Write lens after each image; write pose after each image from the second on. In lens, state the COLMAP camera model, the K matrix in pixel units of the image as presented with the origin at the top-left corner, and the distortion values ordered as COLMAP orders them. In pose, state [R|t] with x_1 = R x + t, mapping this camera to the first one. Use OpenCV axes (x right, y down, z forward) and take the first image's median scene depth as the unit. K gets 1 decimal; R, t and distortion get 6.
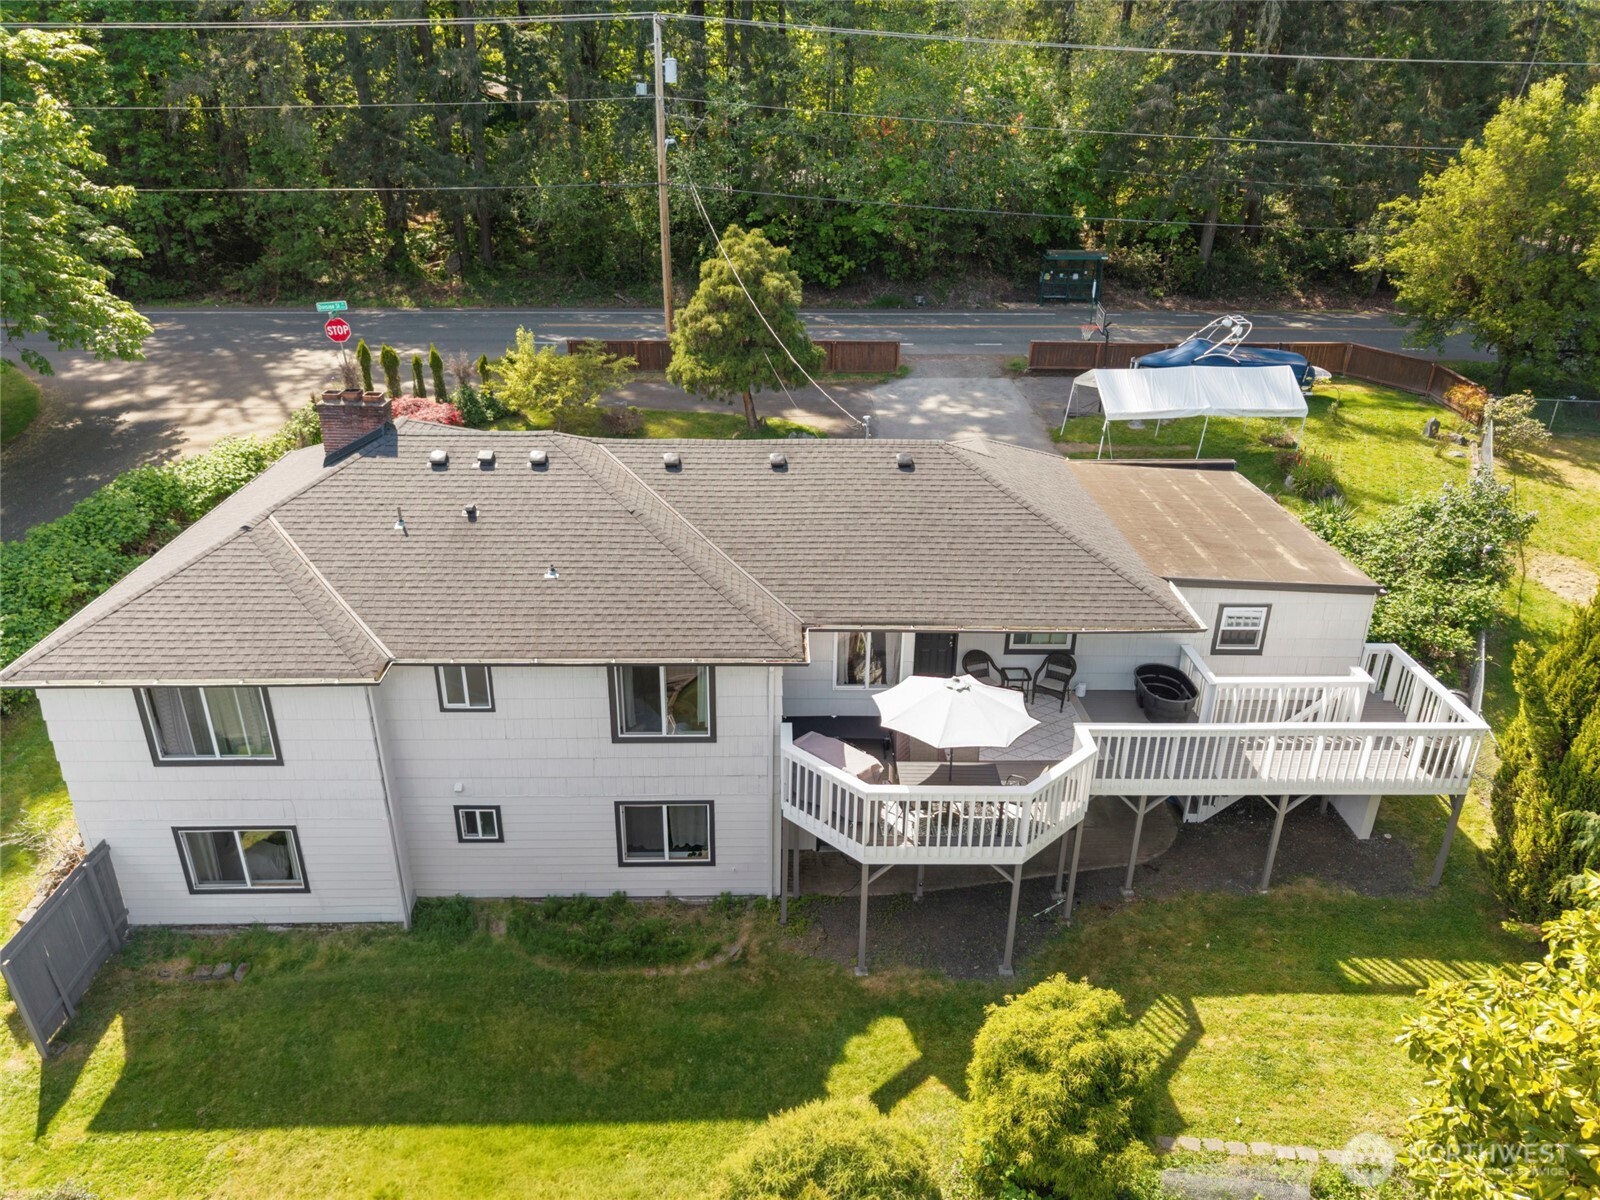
lens RADIAL K [[1123.1, 0, 797.2], [0, 1123.1, 589.8], [0, 0, 1]] dist [0.017781, -0.017490]
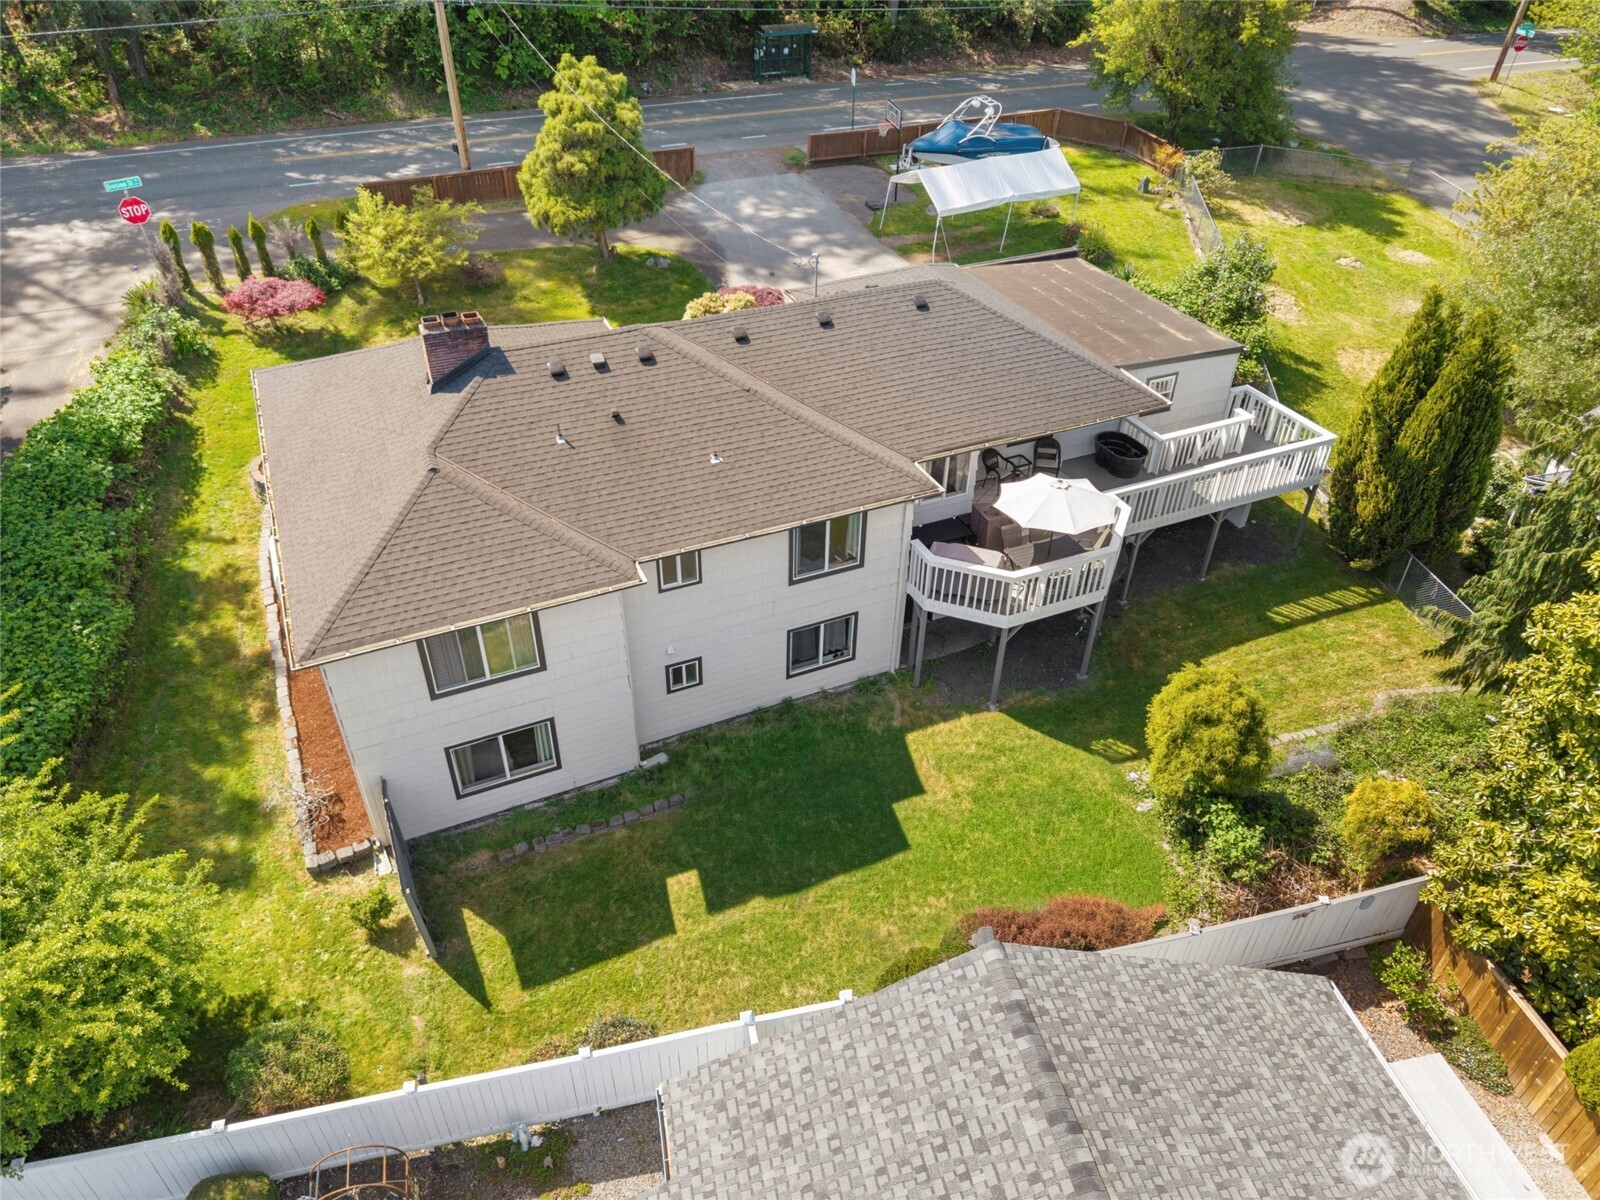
lens RADIAL K [[1123.1, 0, 784.2], [0, 1123.1, 595.3], [0, 0, 1]] dist [0.017781, -0.017490]
pose [[0.917110, -0.233925, 0.322782, -0.435717], [0.155165, 0.955342, 0.251485, -0.123586], [-0.367196, -0.180555, 0.912451, -0.086413]]
